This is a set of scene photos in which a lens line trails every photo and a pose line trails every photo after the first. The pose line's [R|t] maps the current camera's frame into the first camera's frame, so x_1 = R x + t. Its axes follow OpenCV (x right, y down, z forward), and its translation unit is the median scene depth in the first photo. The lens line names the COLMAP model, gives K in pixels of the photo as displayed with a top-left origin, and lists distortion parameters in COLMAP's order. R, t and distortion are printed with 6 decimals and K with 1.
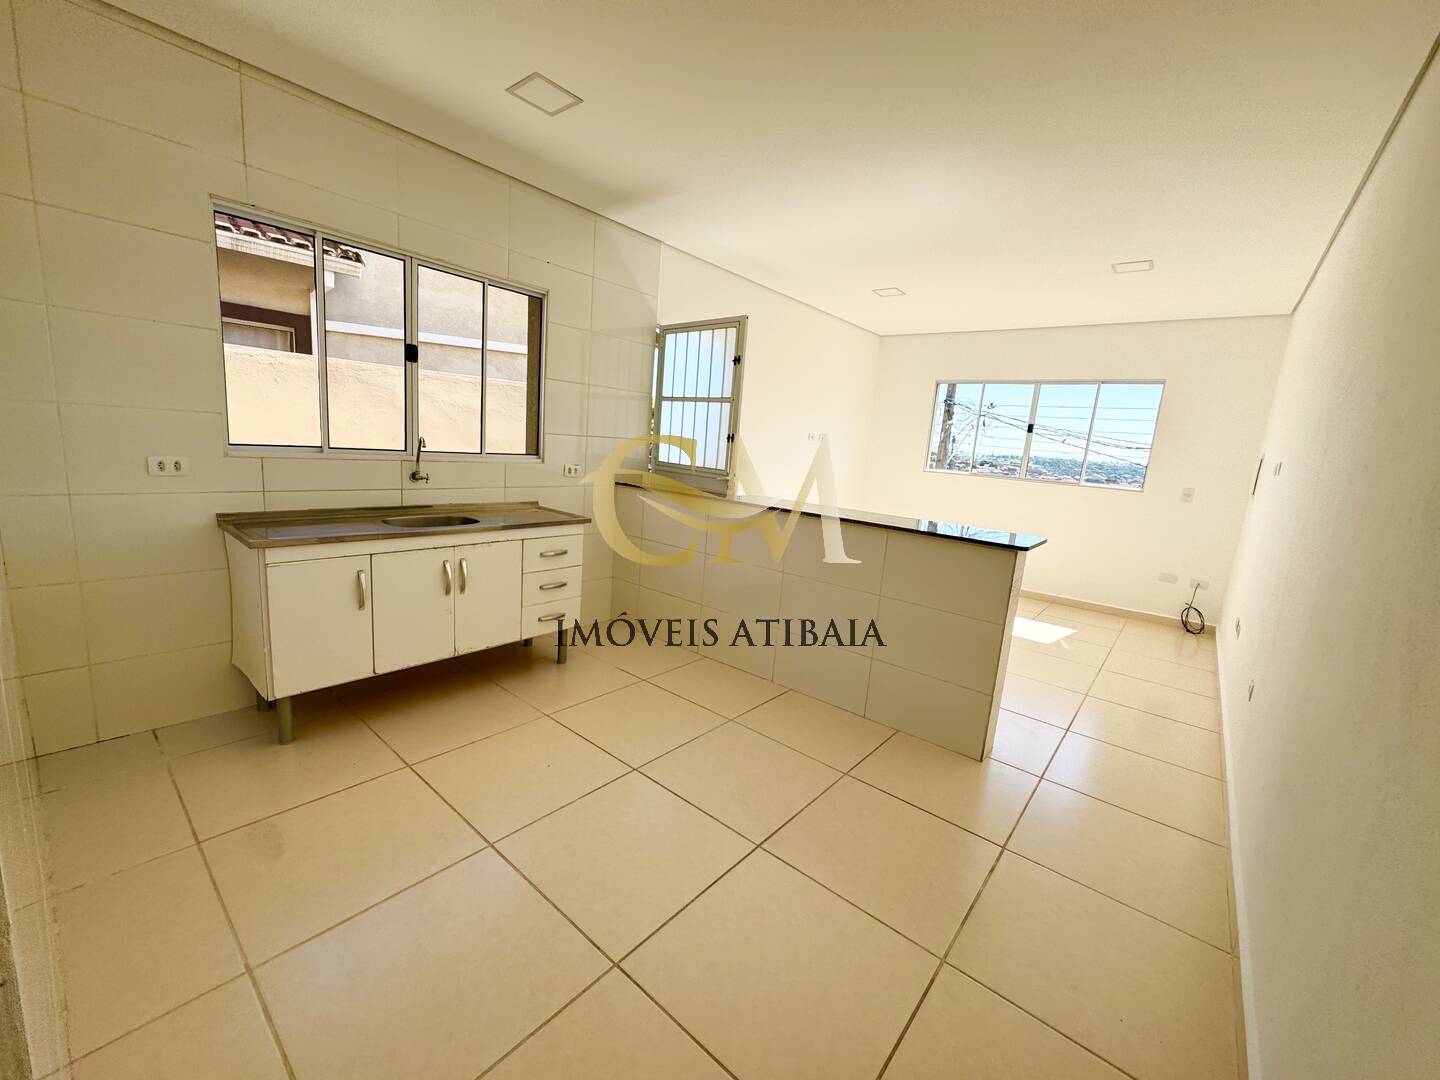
lens RADIAL K [[575.8, 0, 715.6], [0, 575.8, 542.6], [0, 0, 1]] dist [-0.002873, 0.000358]
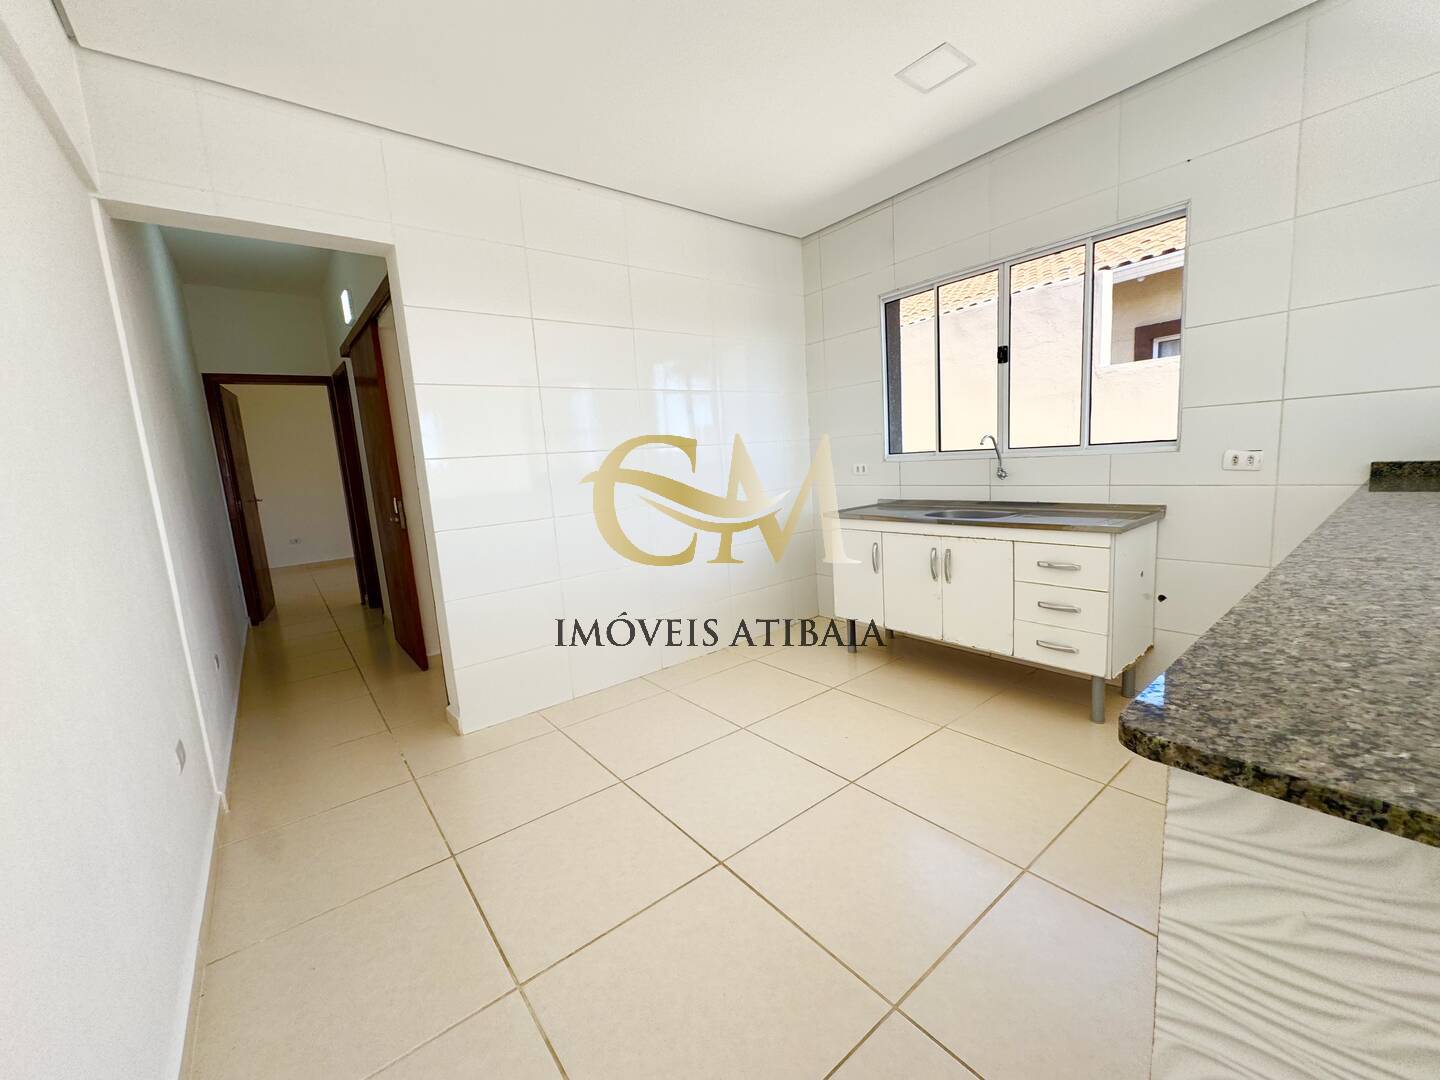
lens RADIAL K [[575.8, 0, 717.0], [0, 575.8, 542.6], [0, 0, 1]] dist [-0.002873, 0.000358]
pose [[-0.203588, 0.085263, -0.975337, 0.606133], [-0.124855, 0.985806, 0.112240, -0.044687], [0.971063, 0.144626, -0.190053, 0.726457]]
